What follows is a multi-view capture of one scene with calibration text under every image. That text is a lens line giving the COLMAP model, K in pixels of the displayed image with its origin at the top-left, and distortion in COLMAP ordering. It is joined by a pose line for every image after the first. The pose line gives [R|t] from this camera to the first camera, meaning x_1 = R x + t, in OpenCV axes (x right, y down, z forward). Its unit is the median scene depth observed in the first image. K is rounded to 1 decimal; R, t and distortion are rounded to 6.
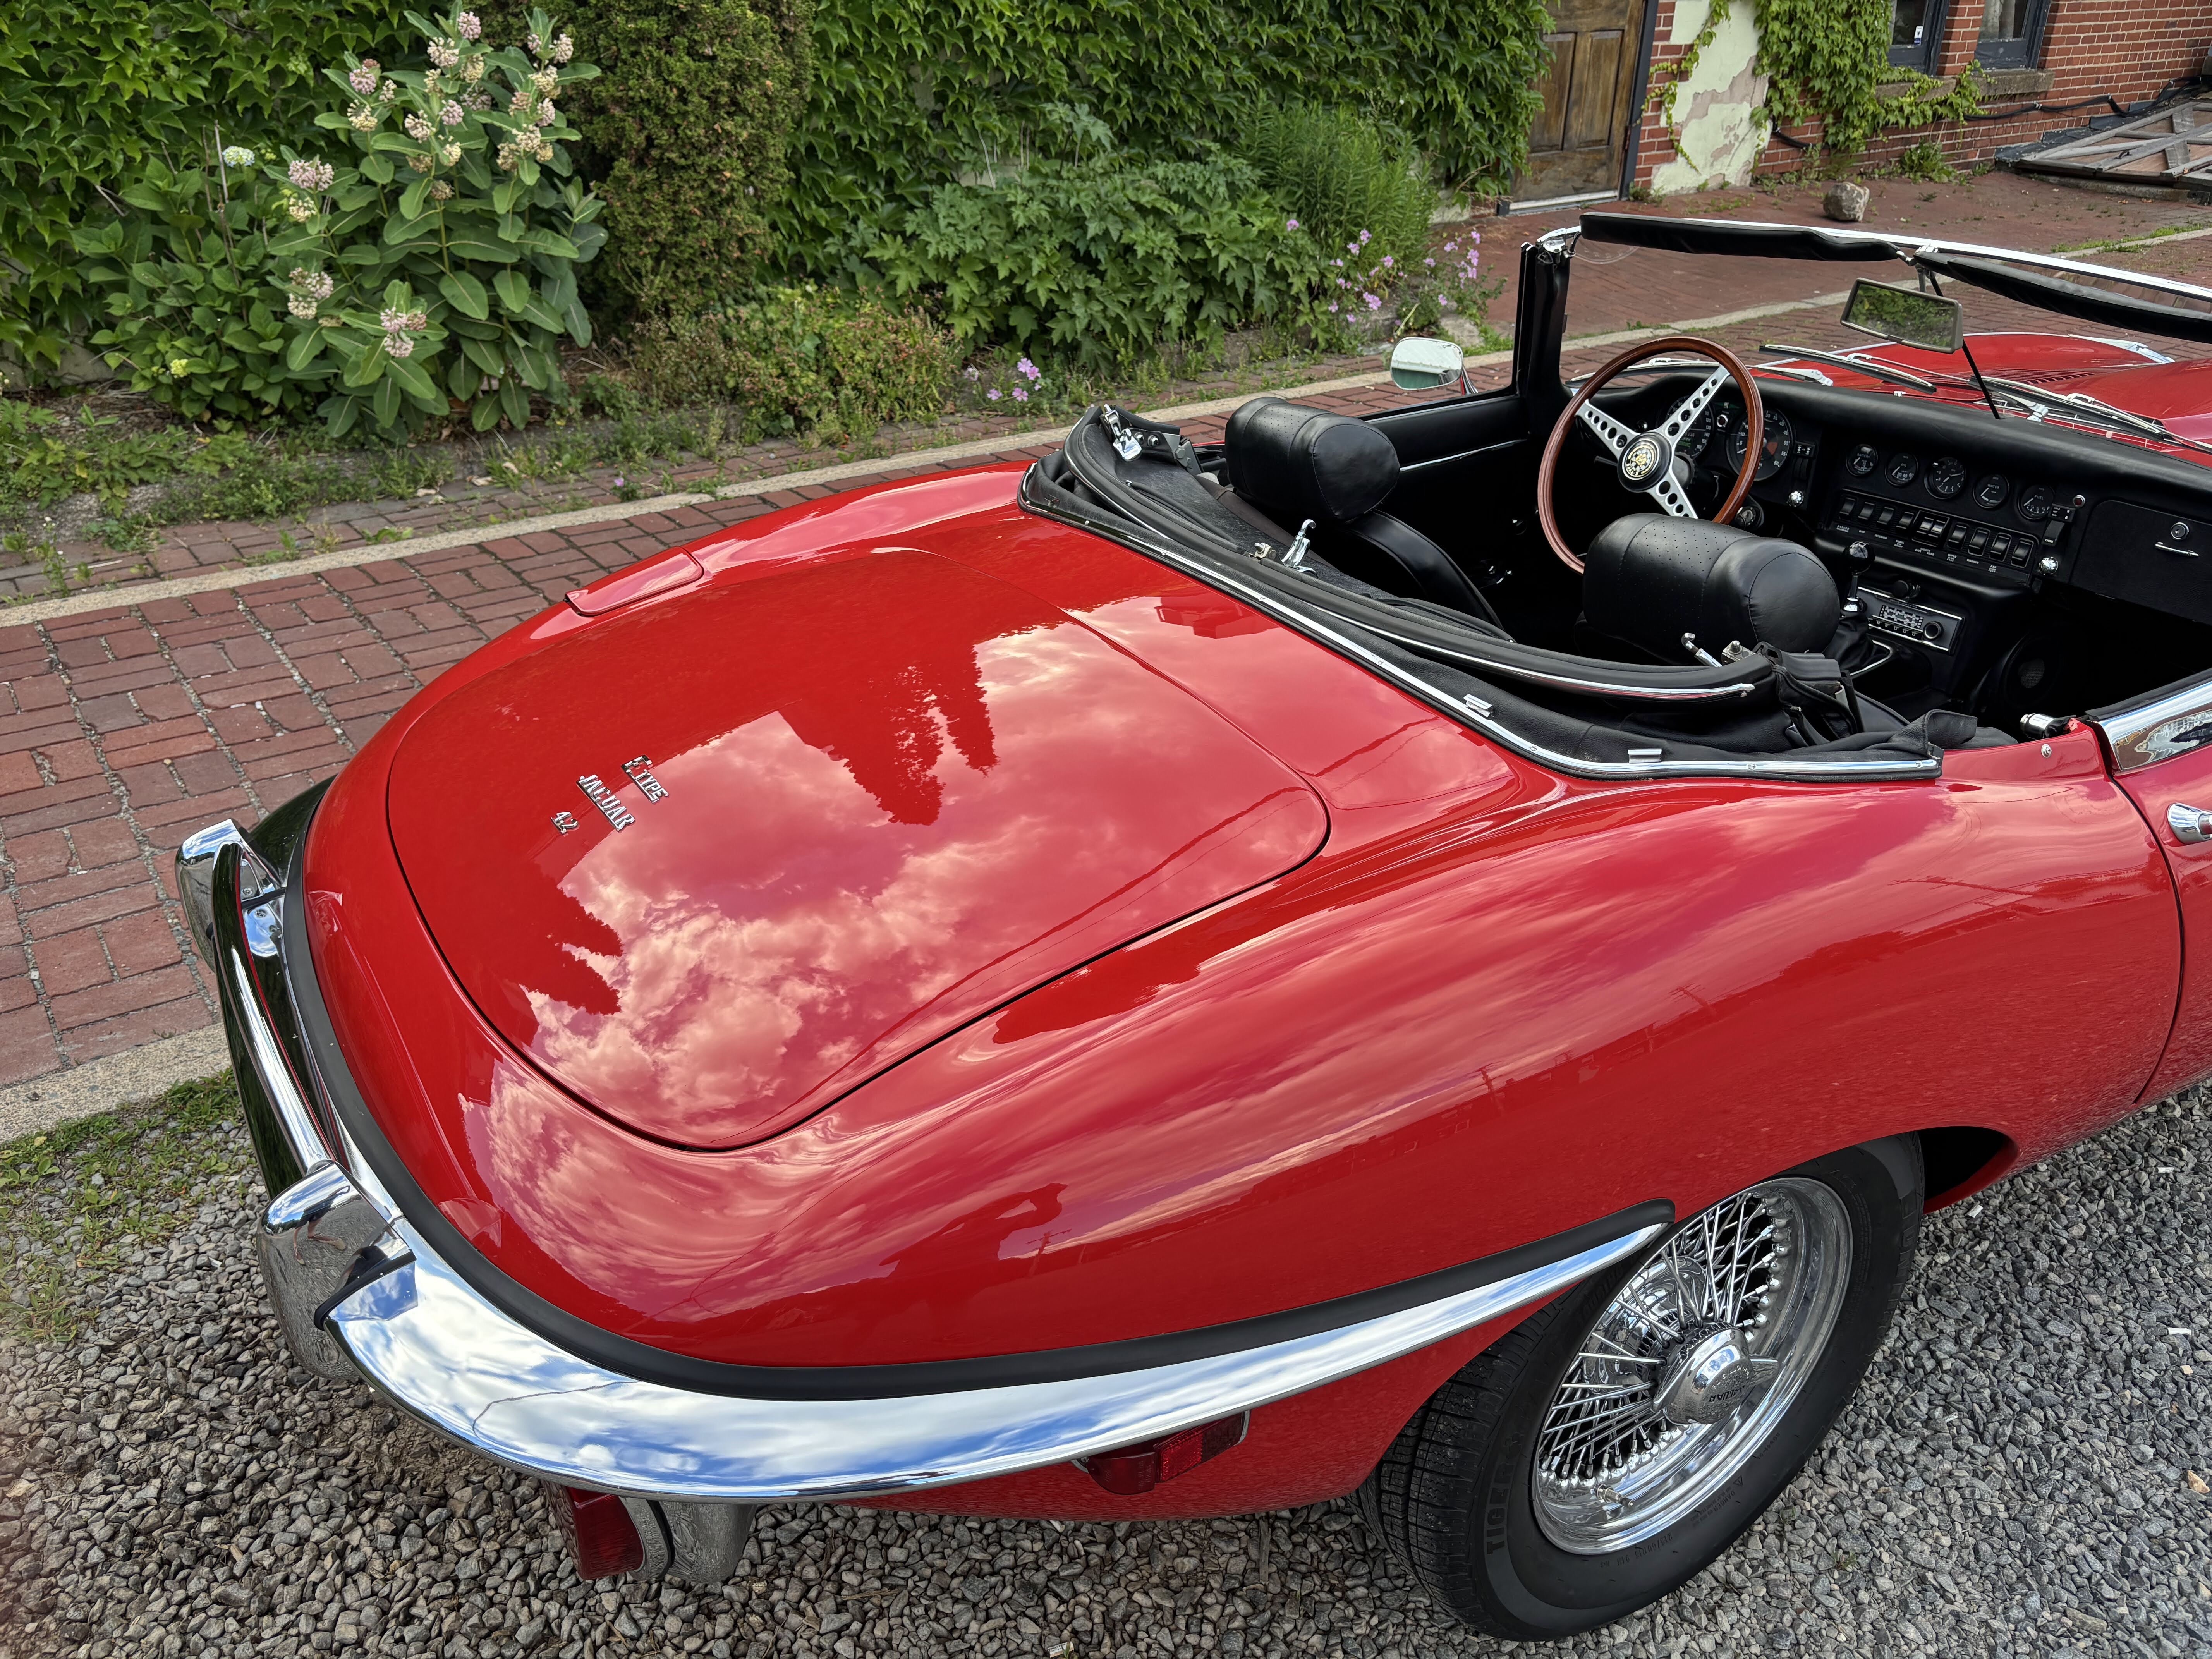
lens RADIAL K [[1702.8, 0, 1078.6], [0, 1702.8, 822.0], [0, 0, 1]] dist [0.050566, -0.053922]
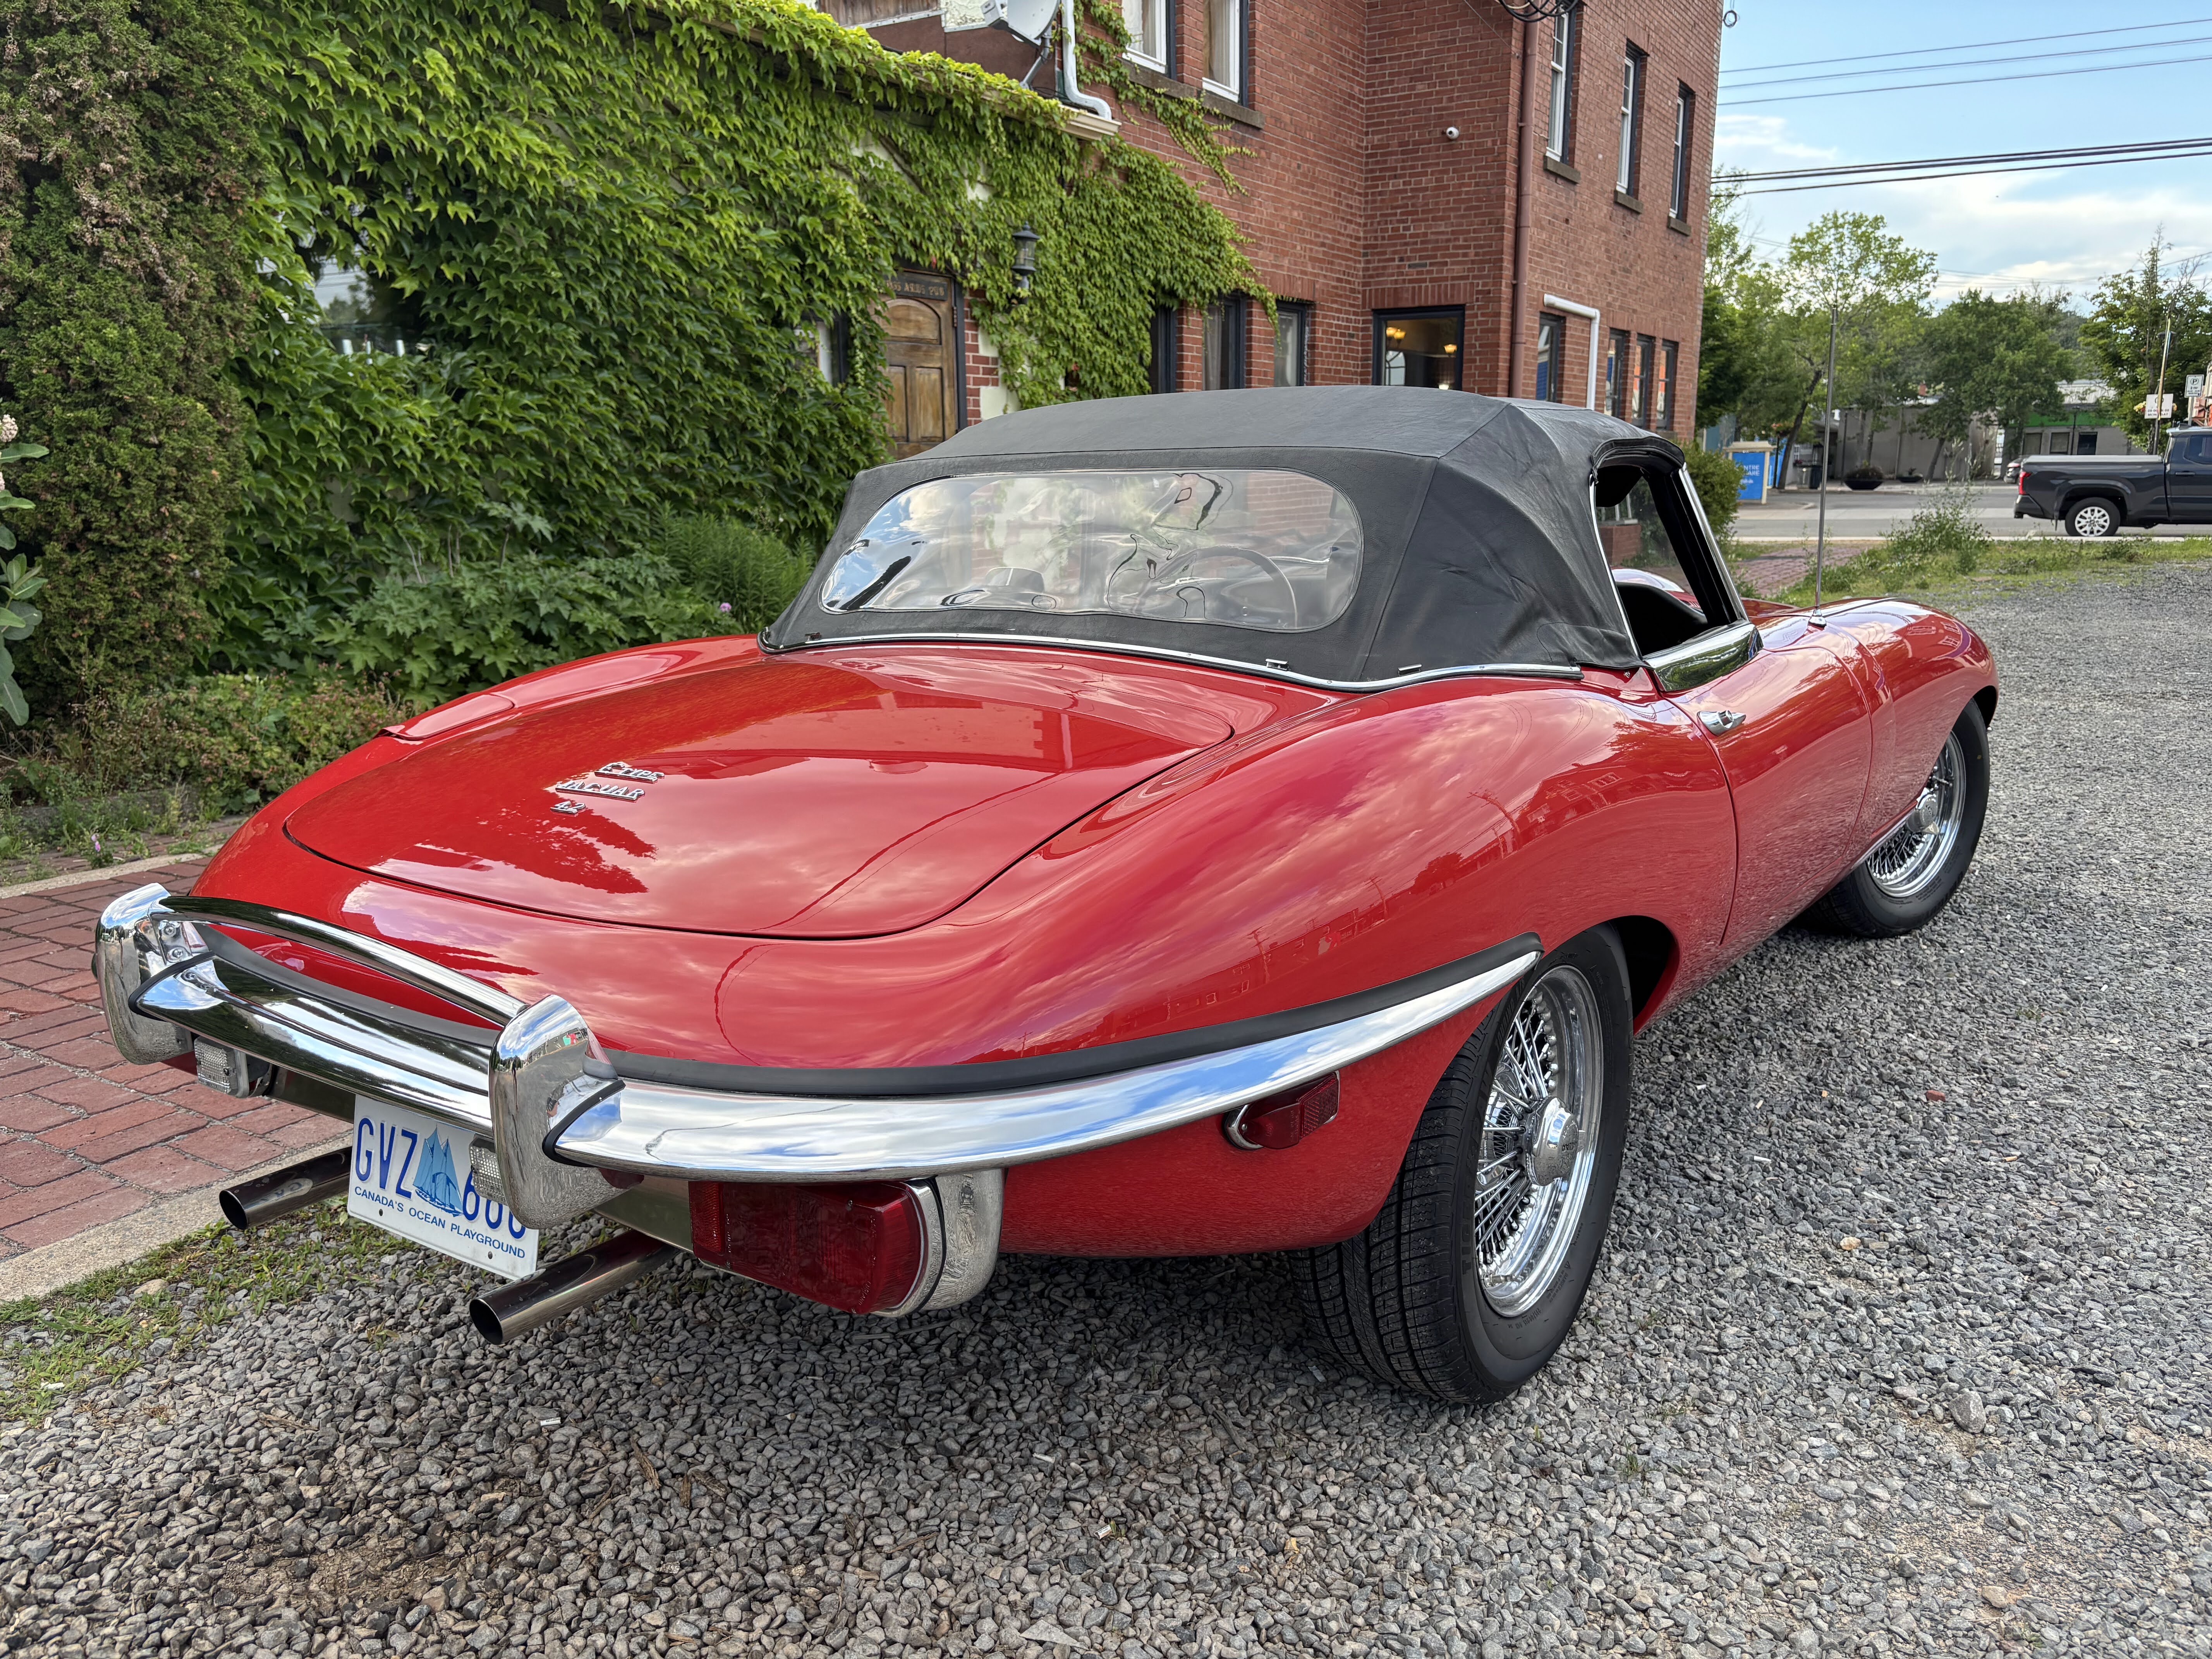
lens RADIAL K [[1702.8, 0, 1081.7], [0, 1702.8, 810.8], [0, 0, 1]] dist [0.050566, -0.053922]
pose [[0.917606, -0.088621, 0.387486, -0.118686], [0.190441, 0.953679, -0.232870, 0.089587], [-0.348900, 0.287476, 0.891979, -0.022519]]
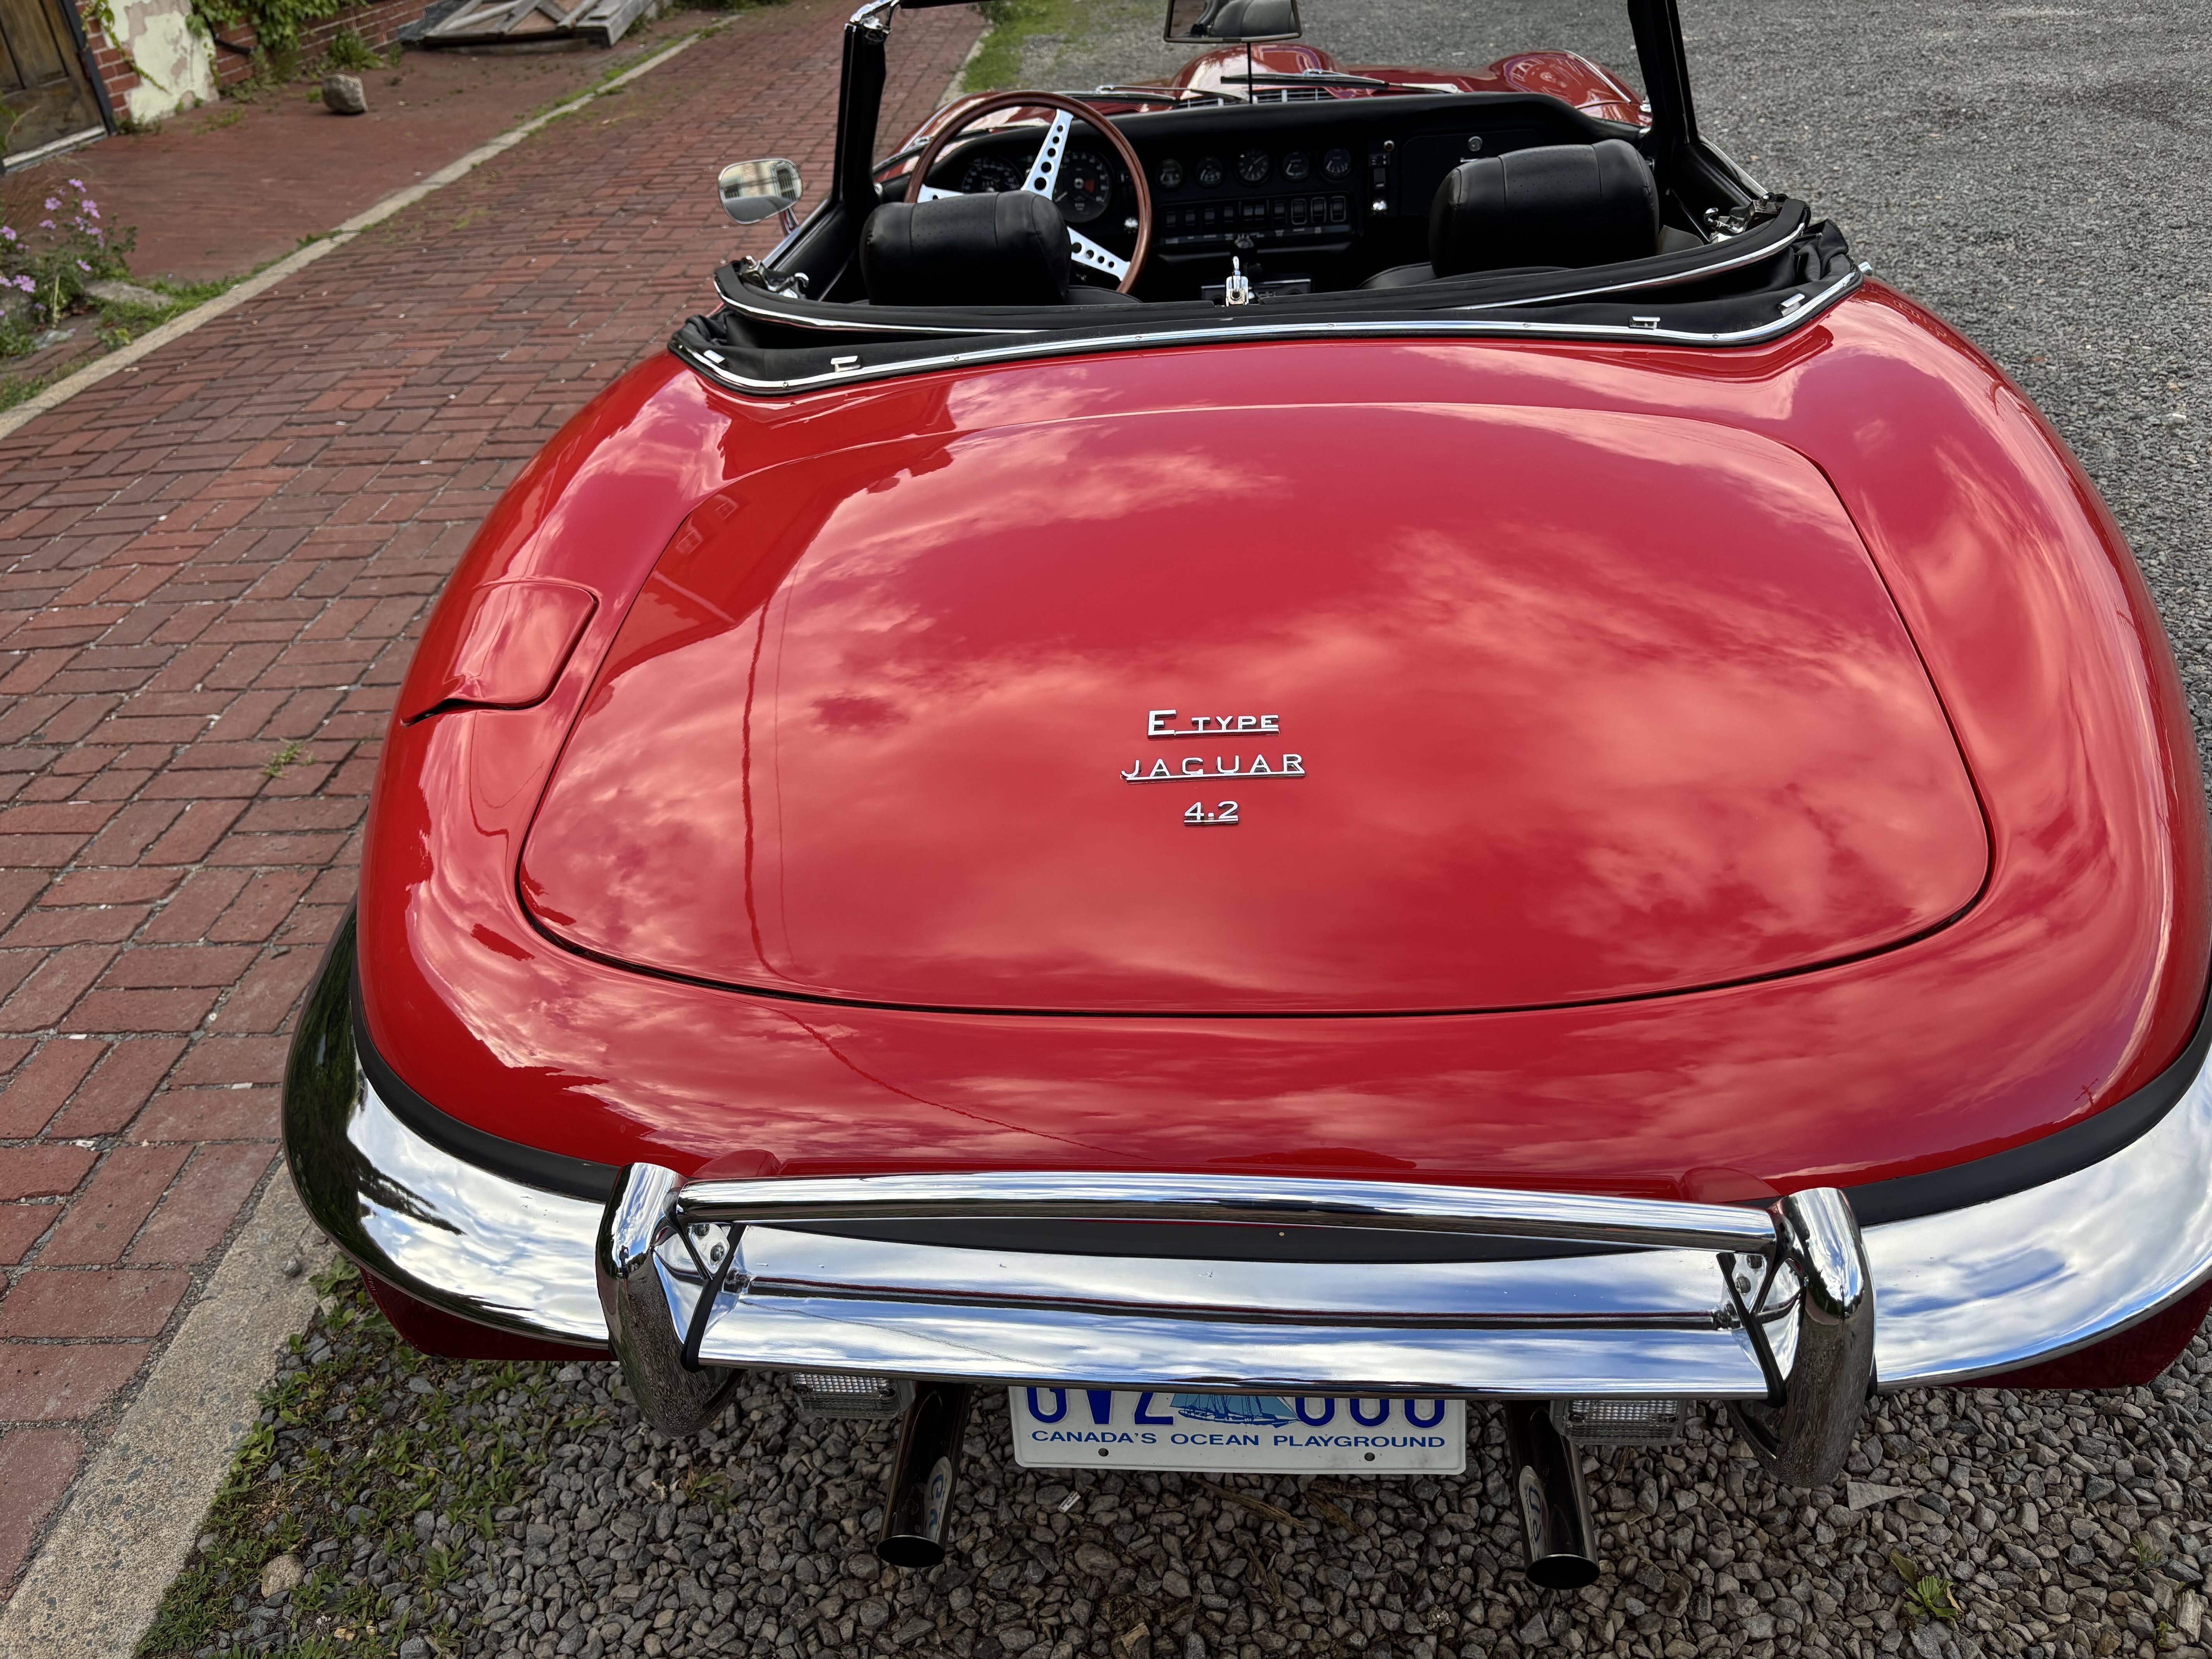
lens RADIAL K [[1702.8, 0, 1096.9], [0, 1702.8, 826.0], [0, 0, 1]] dist [0.050566, -0.053922]
pose [[0.590011, -0.454767, 0.667139, -0.225402], [0.430685, 0.876181, 0.216371, -0.048011], [-0.682933, 0.159666, 0.712818, 0.150194]]
